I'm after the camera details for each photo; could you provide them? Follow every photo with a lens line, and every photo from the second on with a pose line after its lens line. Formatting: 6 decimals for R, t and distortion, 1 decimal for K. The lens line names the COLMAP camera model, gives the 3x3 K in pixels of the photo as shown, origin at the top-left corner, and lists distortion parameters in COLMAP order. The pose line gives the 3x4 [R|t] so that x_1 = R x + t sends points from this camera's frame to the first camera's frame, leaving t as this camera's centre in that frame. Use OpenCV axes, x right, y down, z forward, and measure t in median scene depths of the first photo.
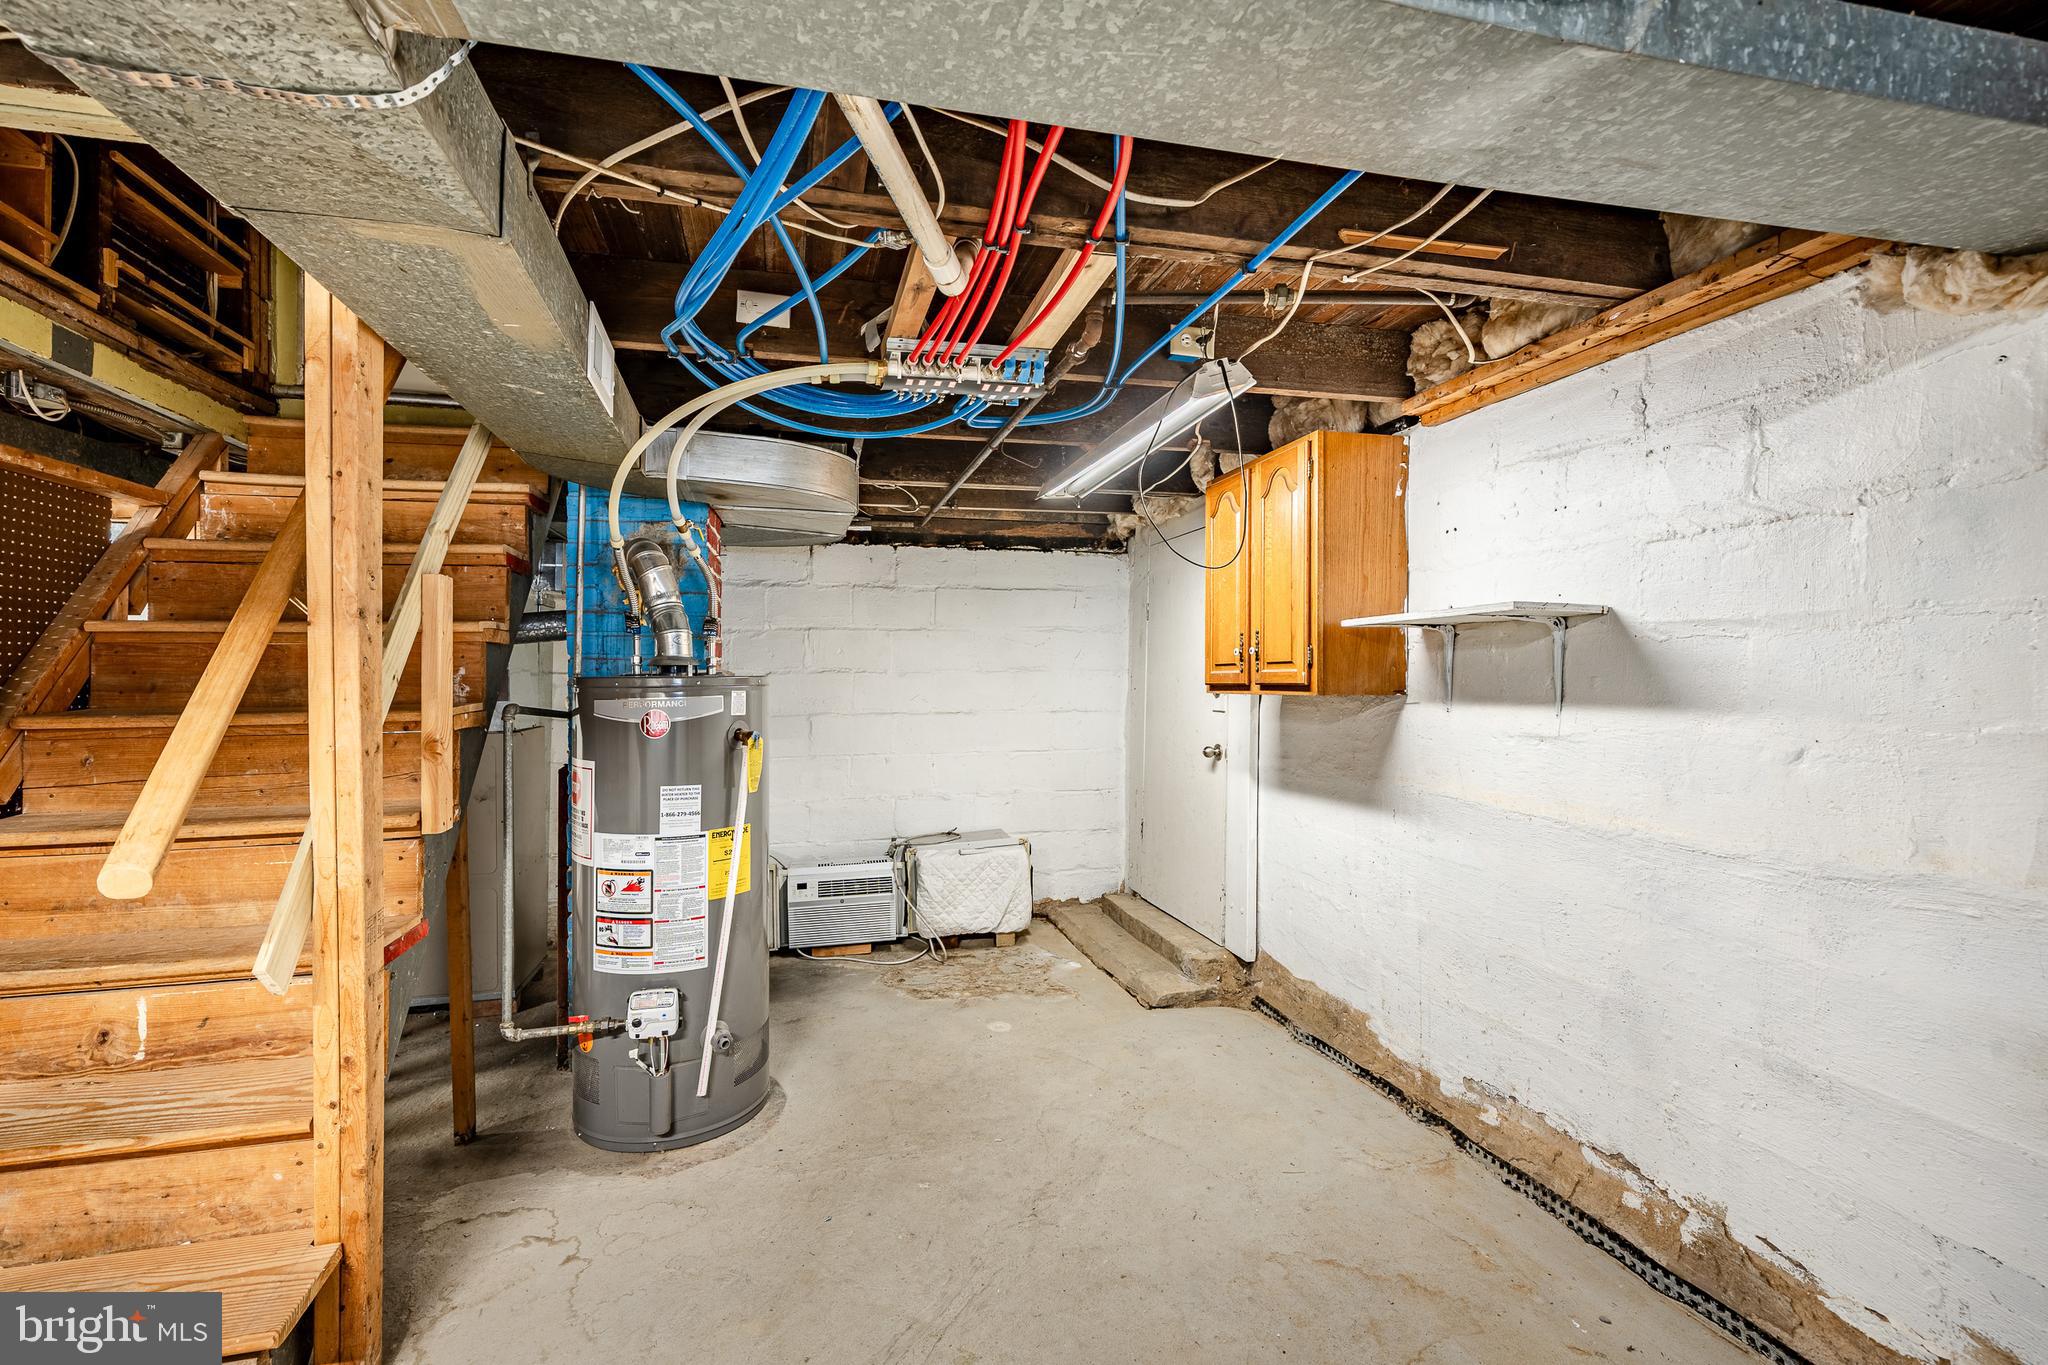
lens RADIAL K [[889.1, 0, 1017.3], [0, 889.1, 671.0], [0, 0, 1]] dist [-0.002976, -0.000181]
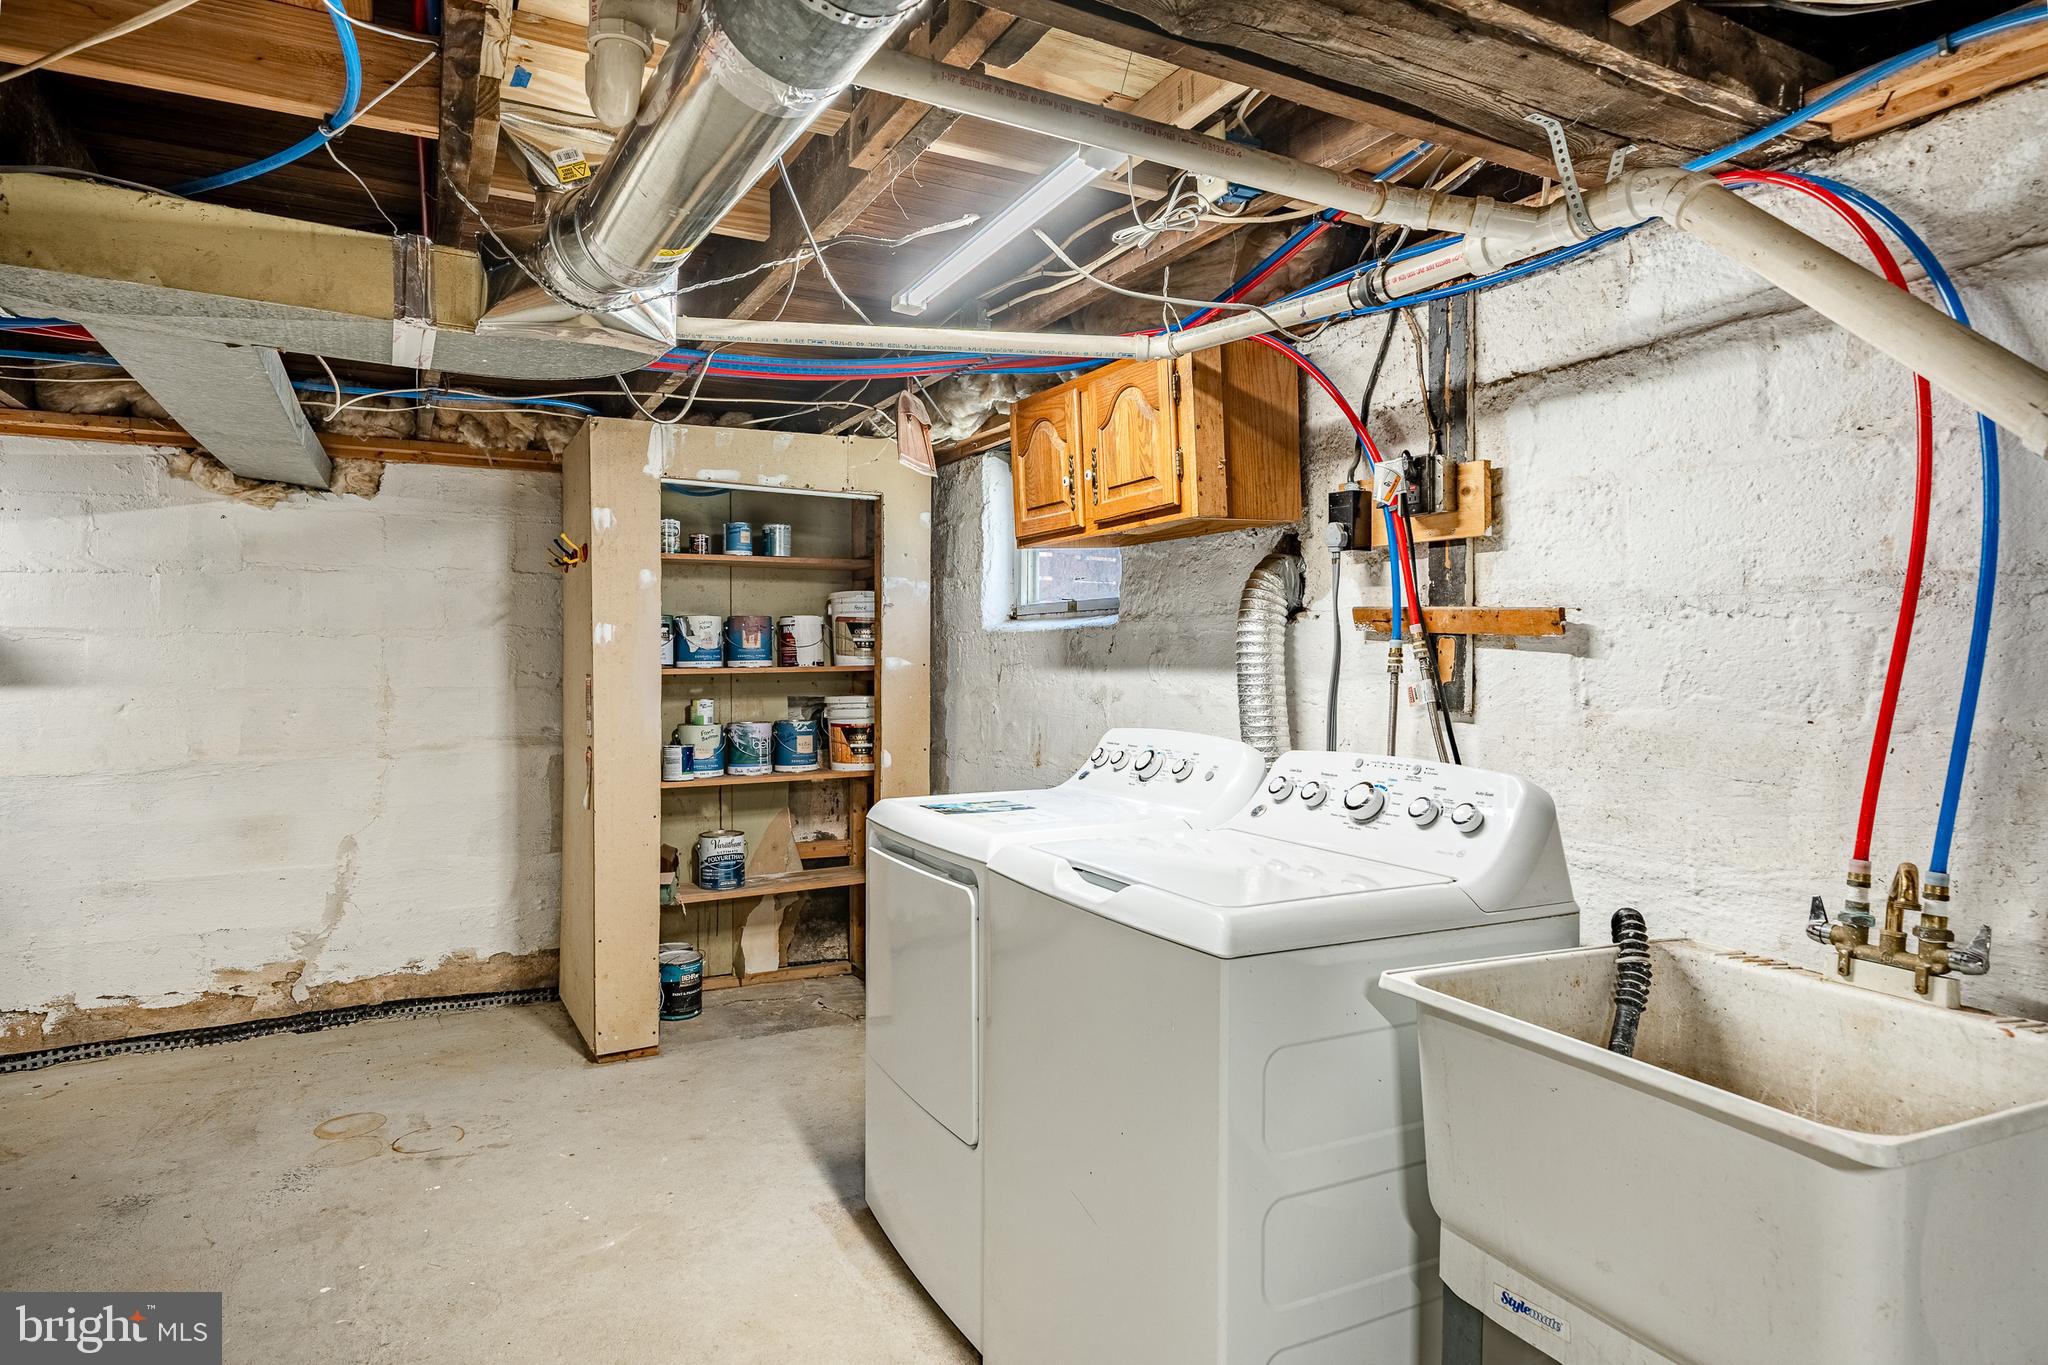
lens RADIAL K [[1187.0, 0, 1017.4], [0, 1187.0, 674.0], [0, 0, 1]] dist [-0.009248, -0.001890]
pose [[-0.234809, -0.011476, 0.971974, -1.752797], [0.002242, 0.999921, 0.012348, 0.002159], [-0.972039, 0.005078, -0.234764, -0.173005]]
